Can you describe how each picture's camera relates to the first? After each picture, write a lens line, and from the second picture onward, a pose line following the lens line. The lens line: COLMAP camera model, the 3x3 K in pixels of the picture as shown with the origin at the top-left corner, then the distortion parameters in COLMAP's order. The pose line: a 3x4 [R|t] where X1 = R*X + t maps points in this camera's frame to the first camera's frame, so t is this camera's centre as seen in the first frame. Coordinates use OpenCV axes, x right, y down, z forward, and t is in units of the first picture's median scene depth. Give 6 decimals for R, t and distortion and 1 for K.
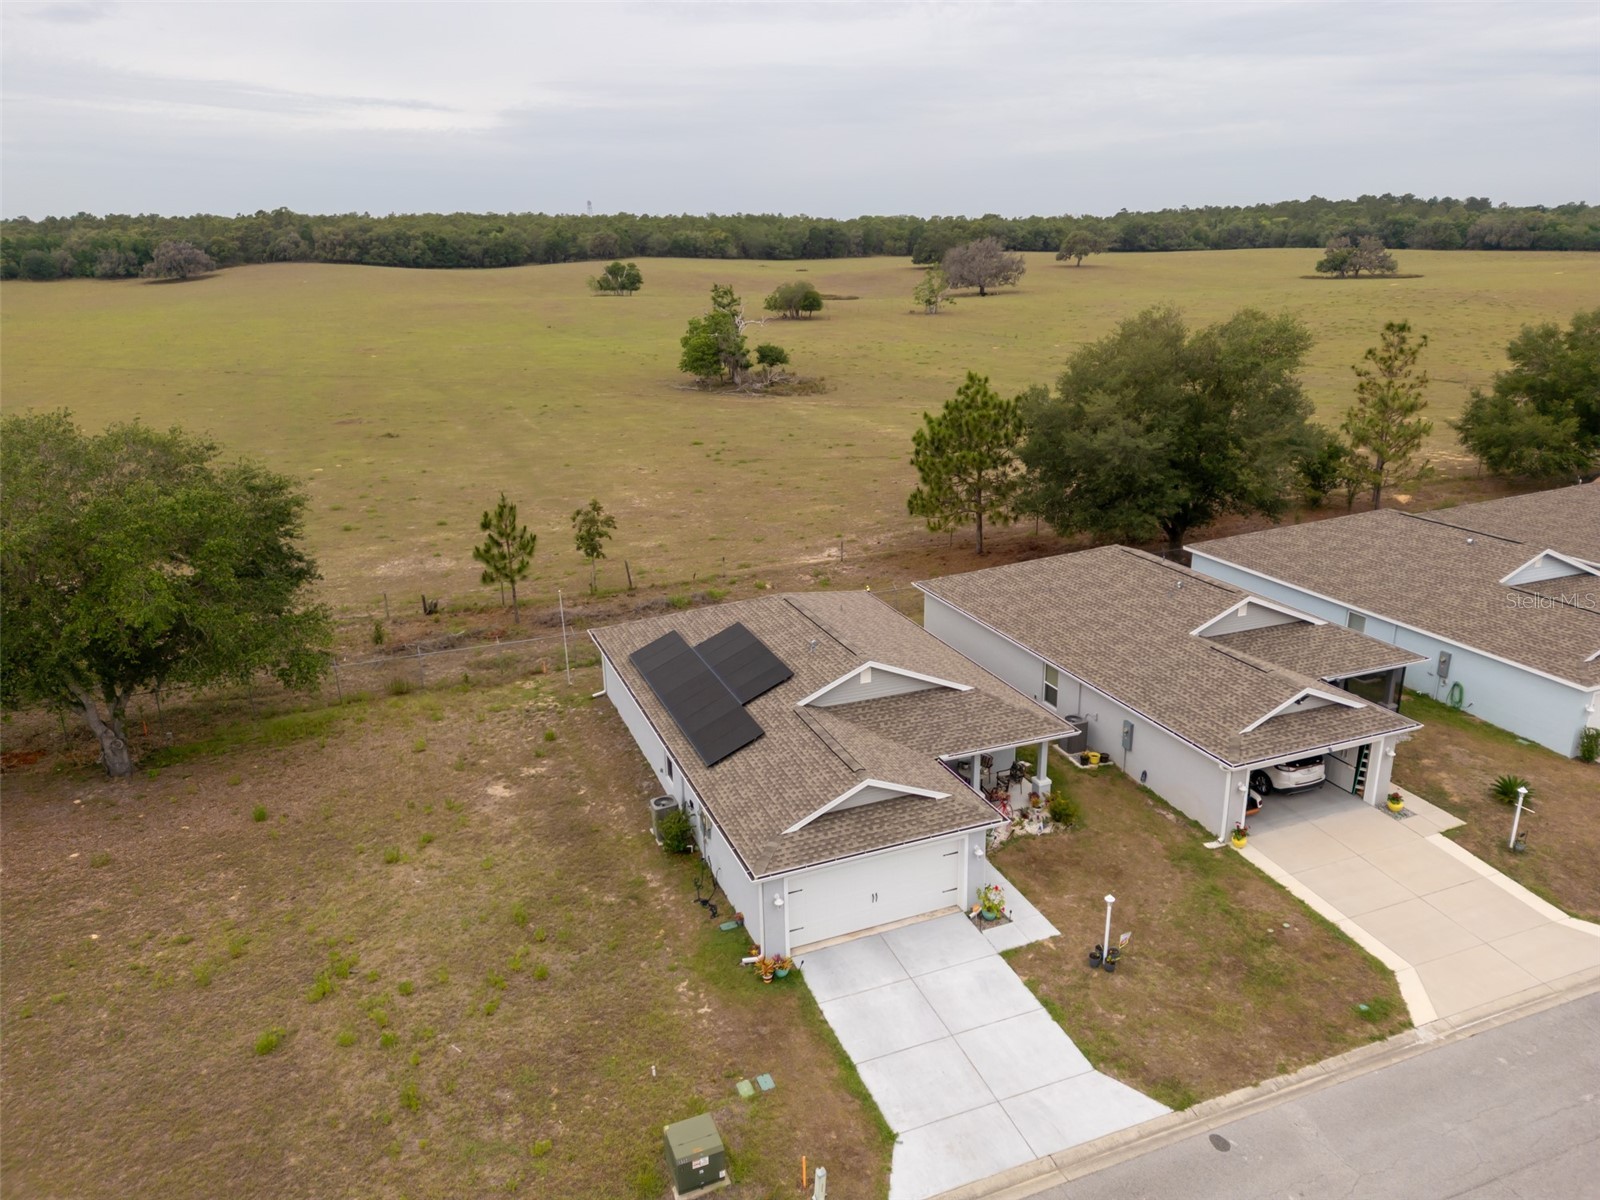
lens RADIAL K [[1112.0, 0, 805.5], [0, 1112.0, 599.2], [0, 0, 1]] dist [0.074766, -0.067582]
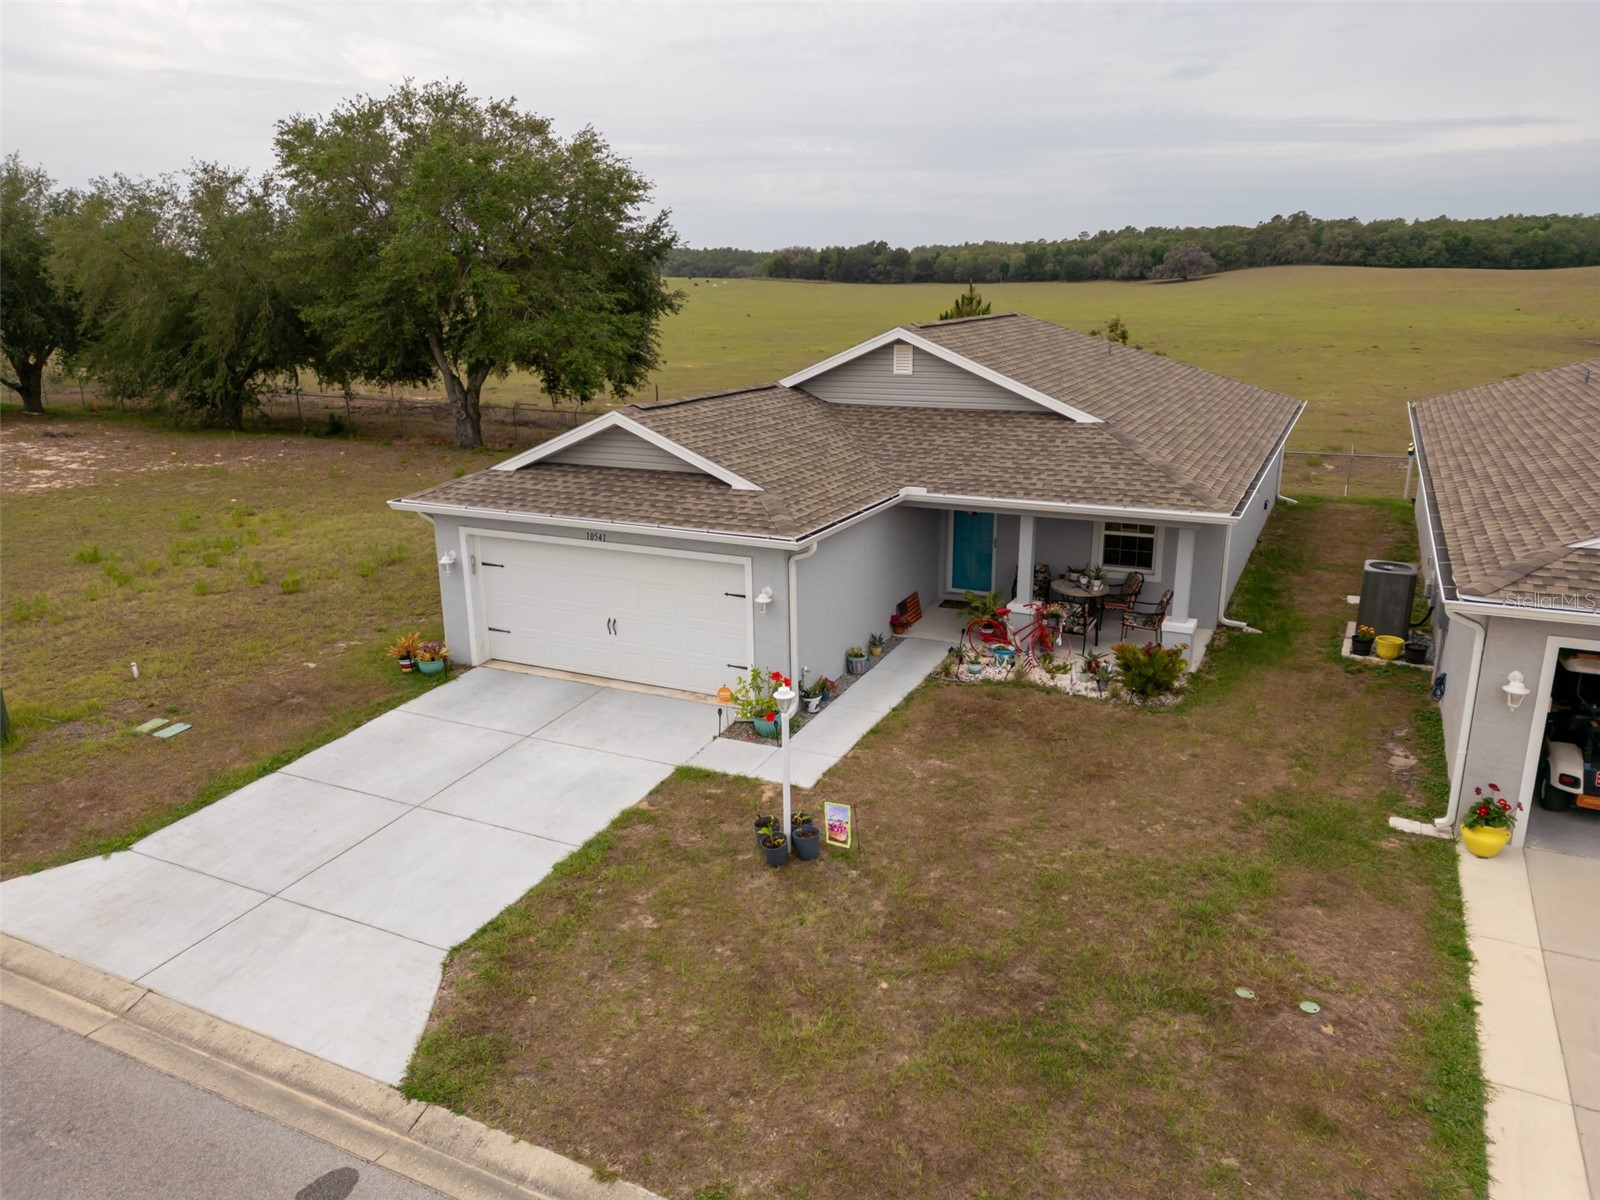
lens RADIAL K [[1112.0, 0, 803.6], [0, 1112.0, 599.4], [0, 0, 1]] dist [0.074766, -0.067582]
pose [[0.666863, 0.215449, -0.713355, 0.405300], [-0.231445, 0.969832, 0.076550, 0.137910], [0.708327, 0.114054, 0.696609, 0.492875]]
